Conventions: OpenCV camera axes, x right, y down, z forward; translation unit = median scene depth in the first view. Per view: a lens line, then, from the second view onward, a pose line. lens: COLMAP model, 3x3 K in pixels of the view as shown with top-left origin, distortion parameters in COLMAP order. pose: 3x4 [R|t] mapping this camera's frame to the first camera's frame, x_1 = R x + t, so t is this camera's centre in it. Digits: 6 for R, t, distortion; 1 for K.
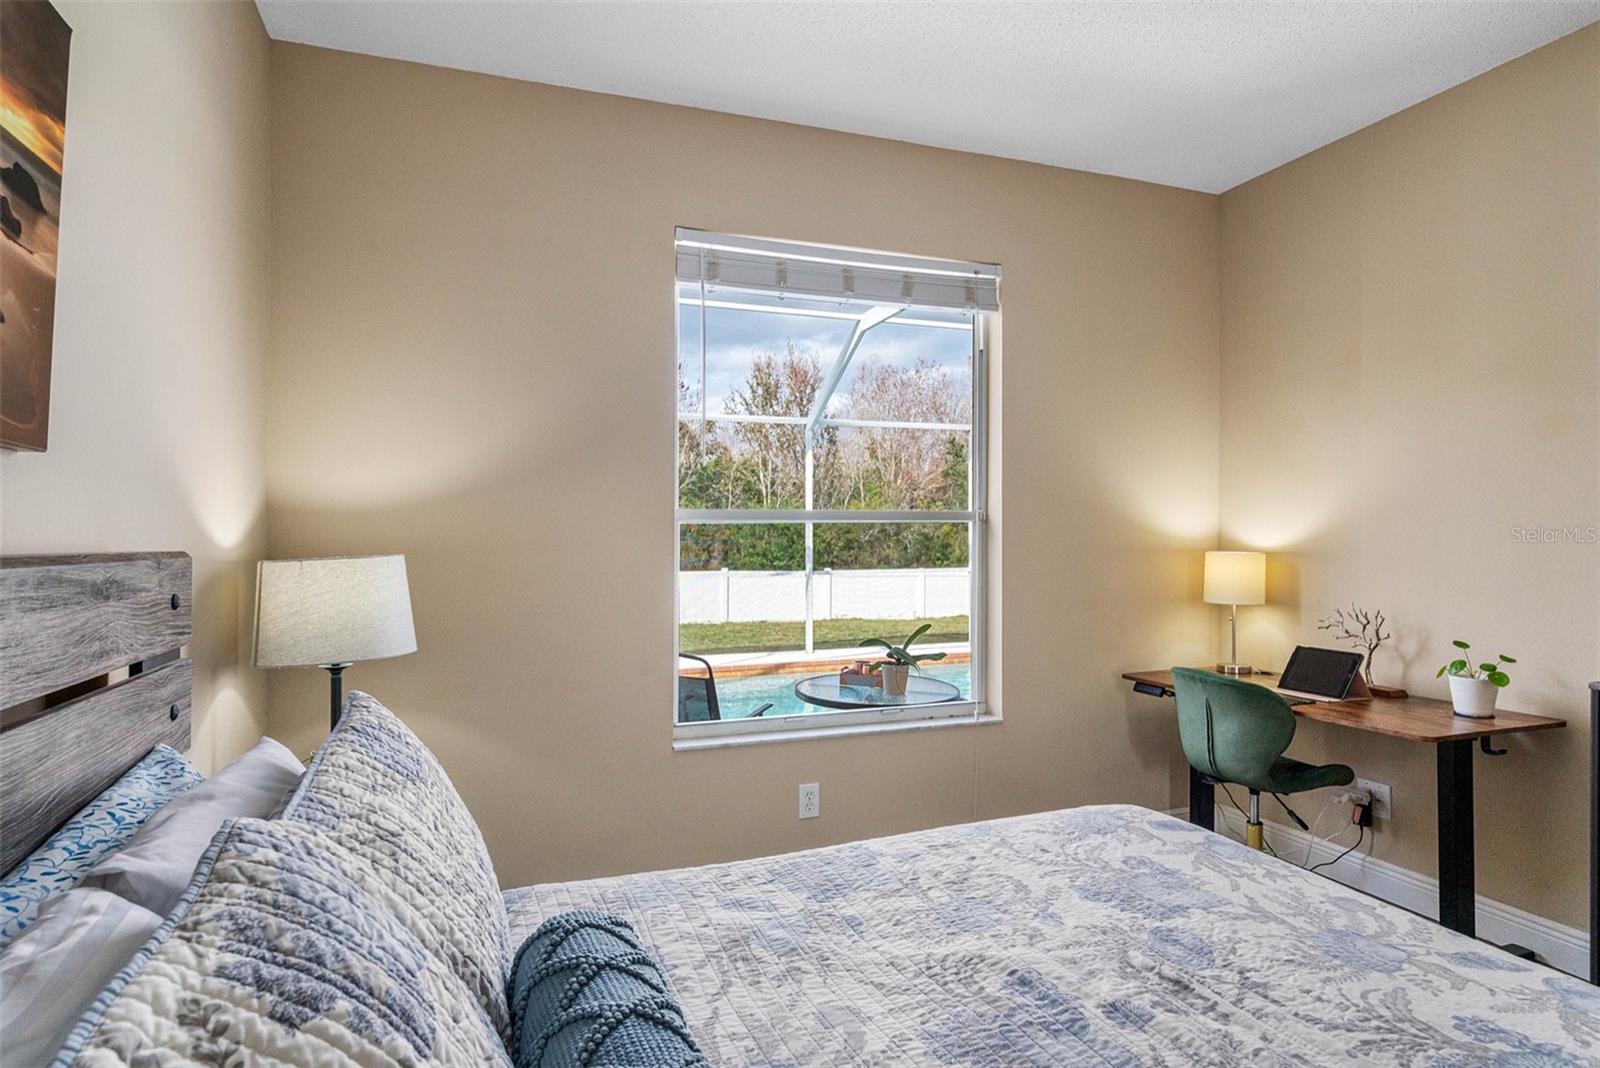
lens RADIAL K [[868.4, 0, 790.9], [0, 868.4, 527.1], [0, 0, 1]] dist [-0.003039, -0.001623]
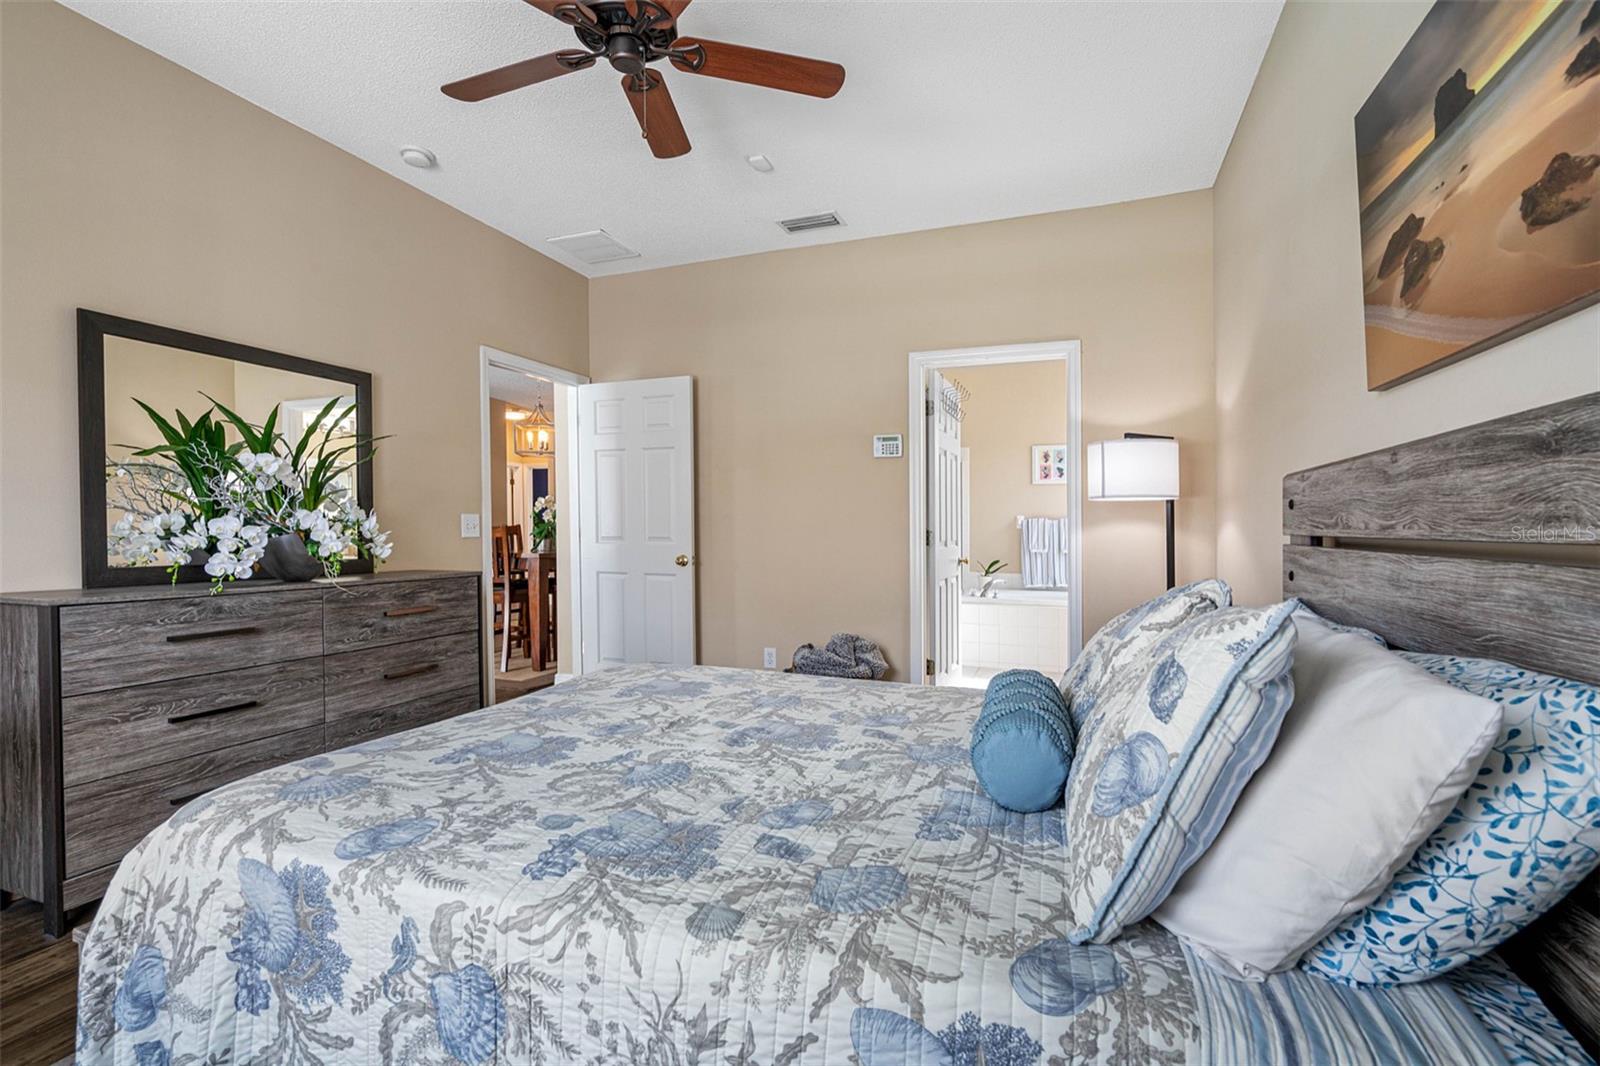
lens RADIAL K [[737.0, 0, 816.6], [0, 737.0, 521.3], [0, 0, 1]] dist [-0.003877, 0.001752]
pose [[-0.770216, 0.005329, 0.637760, -0.408586], [-0.009370, 0.999763, -0.019670, 0.099043], [-0.637714, -0.021126, -0.769984, 1.170769]]
